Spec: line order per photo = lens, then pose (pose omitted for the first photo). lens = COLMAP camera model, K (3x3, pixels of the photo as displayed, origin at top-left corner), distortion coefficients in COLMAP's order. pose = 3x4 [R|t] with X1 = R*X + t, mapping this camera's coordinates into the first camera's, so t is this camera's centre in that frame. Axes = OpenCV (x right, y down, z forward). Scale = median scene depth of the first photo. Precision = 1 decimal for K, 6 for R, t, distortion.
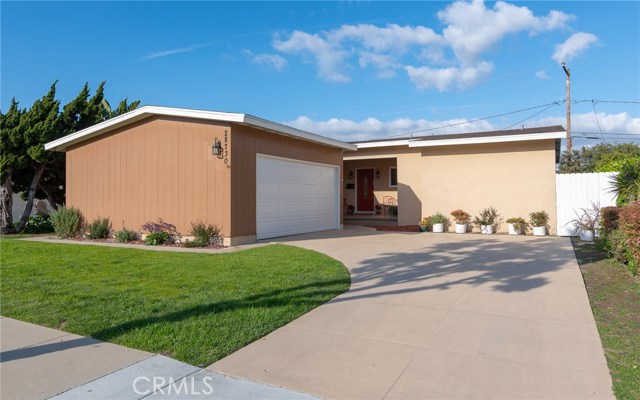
lens RADIAL K [[446.5, 0, 318.2], [0, 446.5, 191.8], [0, 0, 1]] dist [0.002018, 0.000853]
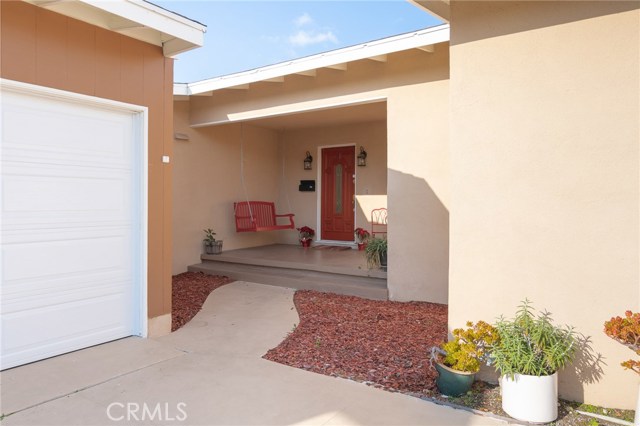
lens RADIAL K [[438.5, 0, 320.0], [0, 438.5, 213.0], [0, 0, 1]] dist [-0.002361, 0.000361]
pose [[0.994048, 0.010440, -0.108441, 0.140528], [-0.006064, 0.999157, 0.040610, -0.002729], [0.108774, -0.039710, 0.993273, 0.571473]]
